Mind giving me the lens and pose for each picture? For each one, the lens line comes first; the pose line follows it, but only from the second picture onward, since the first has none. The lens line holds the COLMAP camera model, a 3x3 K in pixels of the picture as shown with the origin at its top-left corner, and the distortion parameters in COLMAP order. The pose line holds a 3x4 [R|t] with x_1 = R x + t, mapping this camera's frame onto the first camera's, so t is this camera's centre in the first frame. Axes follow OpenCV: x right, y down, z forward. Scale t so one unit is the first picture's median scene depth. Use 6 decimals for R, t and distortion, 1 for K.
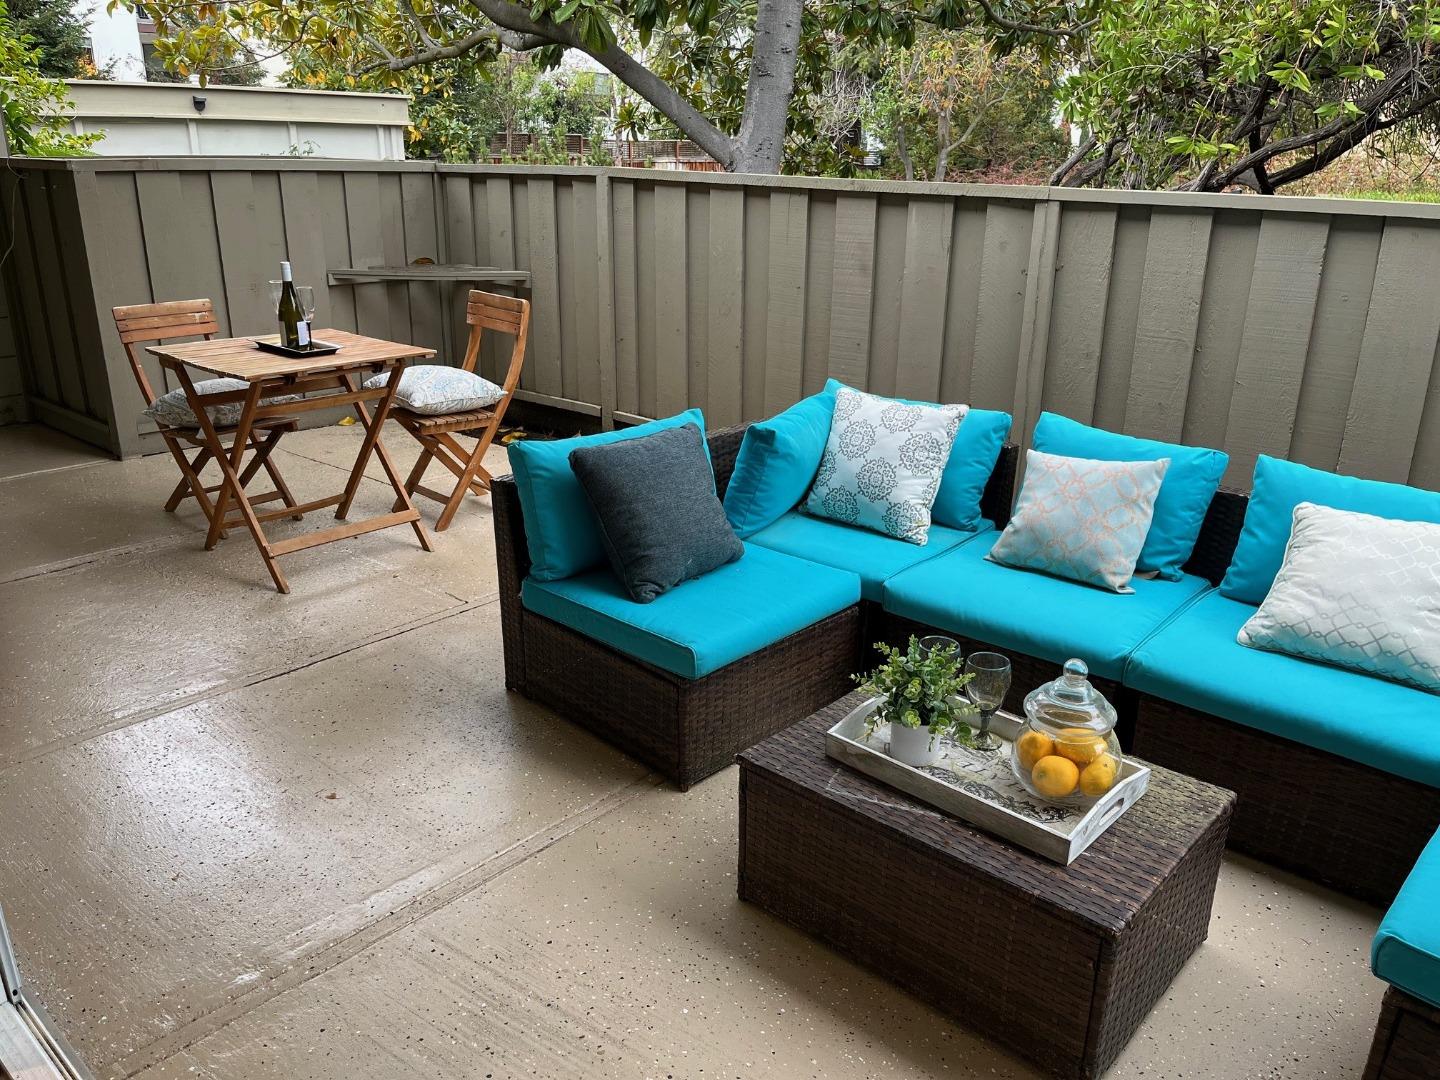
lens RADIAL K [[1105.0, 0, 730.5], [0, 1105.0, 536.2], [0, 0, 1]] dist [0.058564, -0.068058]
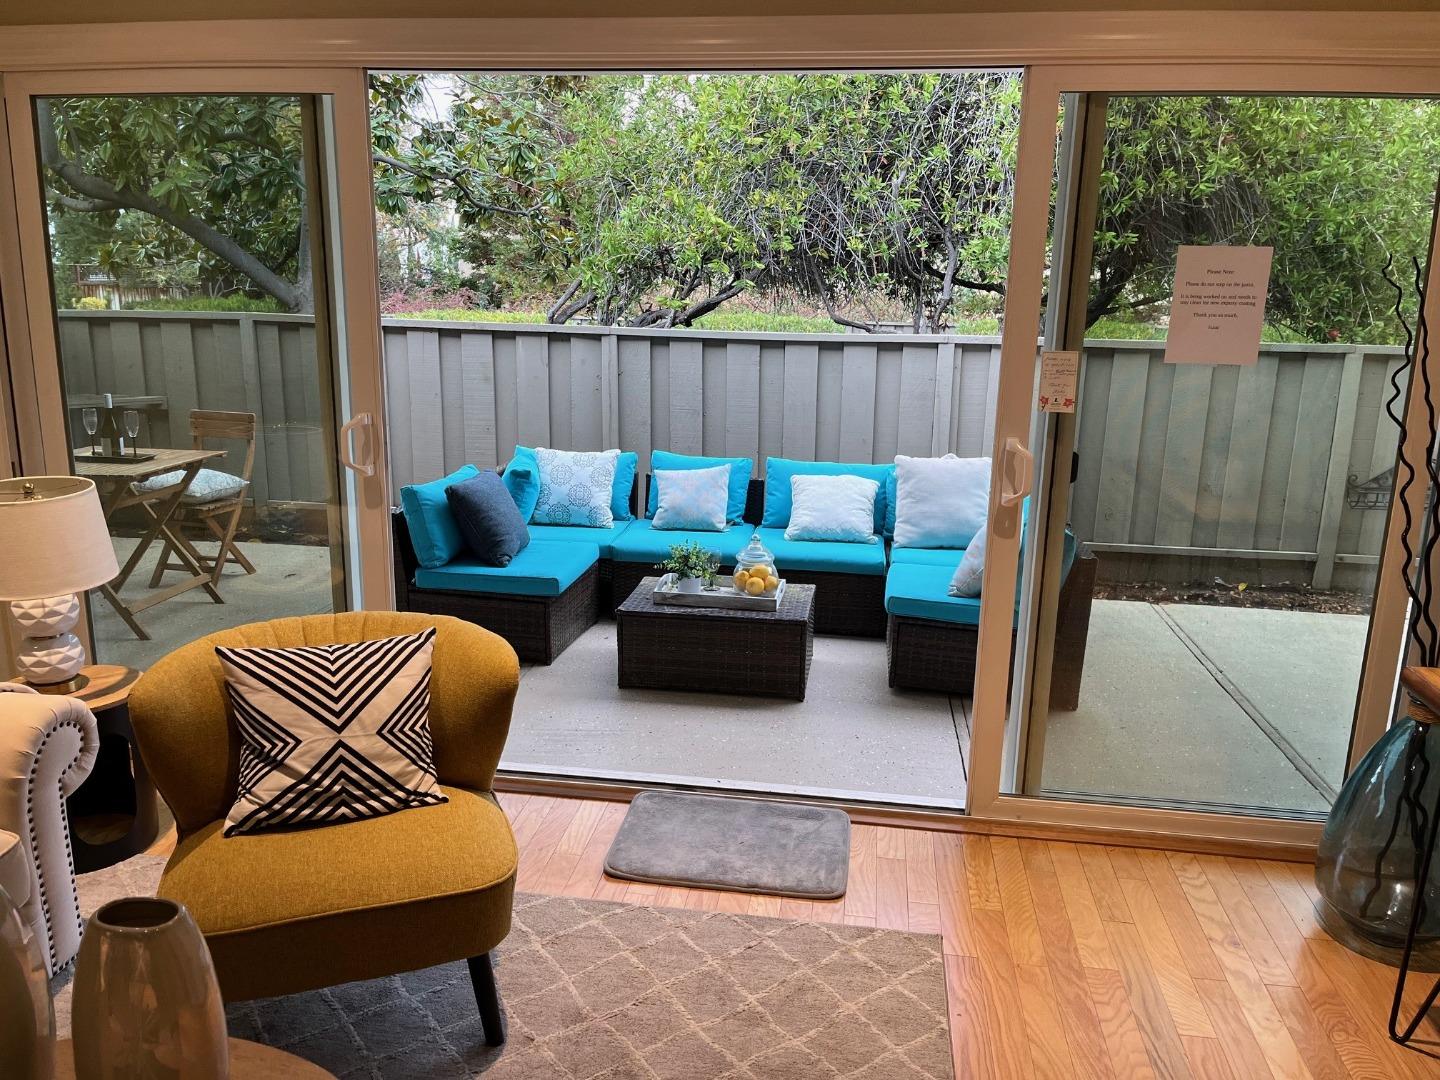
lens RADIAL K [[1105.0, 0, 730.5], [0, 1105.0, 536.2], [0, 0, 1]] dist [0.058564, -0.068058]
pose [[0.833973, -0.125032, 0.537454, -0.649011], [0.176072, 0.983373, -0.044444, 0.138636], [-0.522961, 0.131696, 0.842121, -0.612848]]
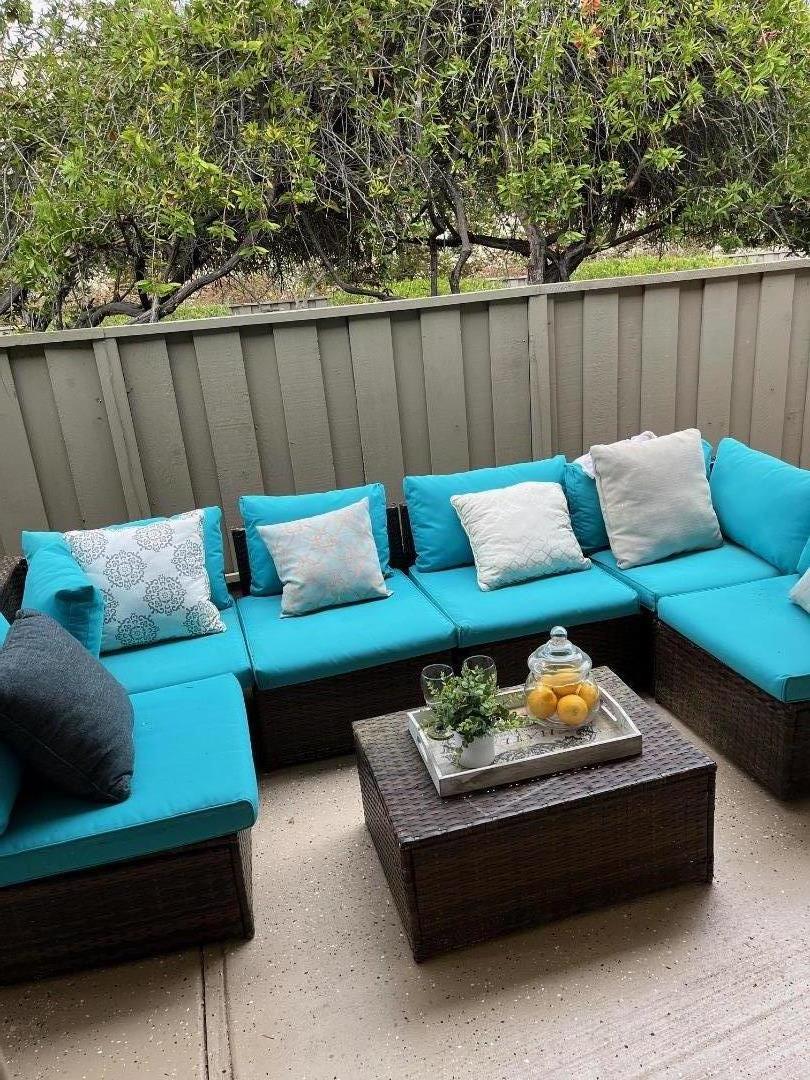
lens RADIAL K [[809.4, 0, 411.9], [0, 809.4, 549.9], [0, 0, 1]] dist [0.055165, -0.064624]
pose [[0.543387, -0.336938, 0.768897, -0.365335], [0.359922, 0.920972, 0.149218, -0.133406], [-0.758410, 0.195660, 0.621716, 0.318176]]
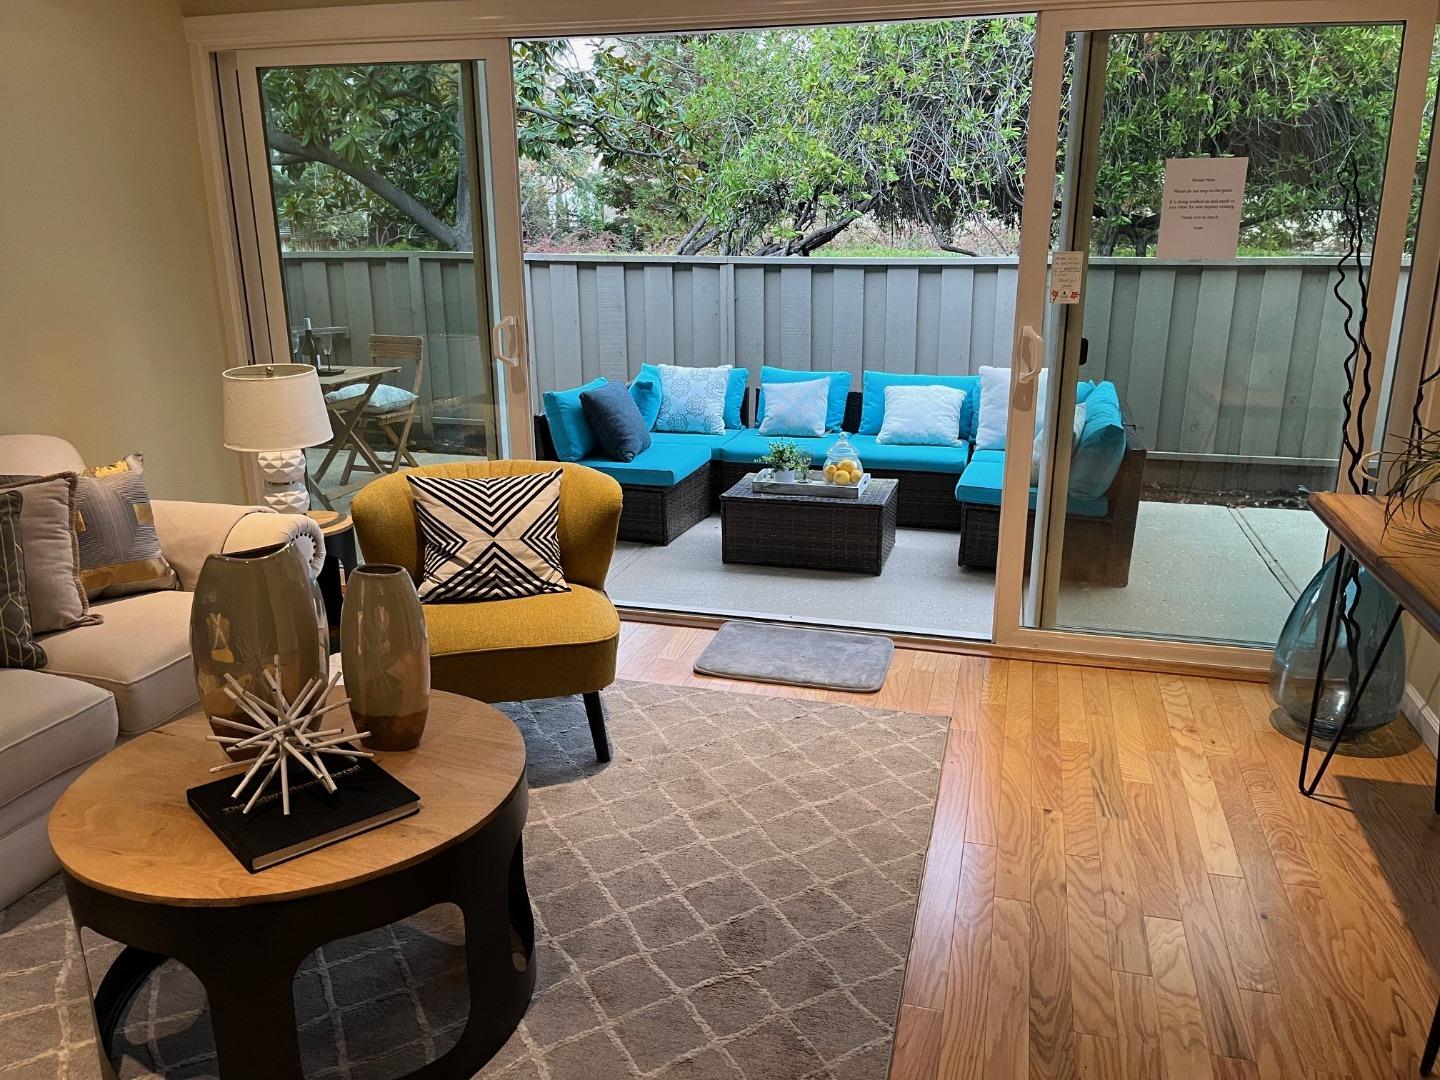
lens RADIAL K [[1105.0, 0, 730.5], [0, 1105.0, 536.2], [0, 0, 1]] dist [0.058564, -0.068058]
pose [[0.896492, -0.140581, 0.420166, -0.714322], [0.163225, 0.986421, -0.018225, 0.238237], [-0.411898, 0.084920, 0.907264, -0.840474]]
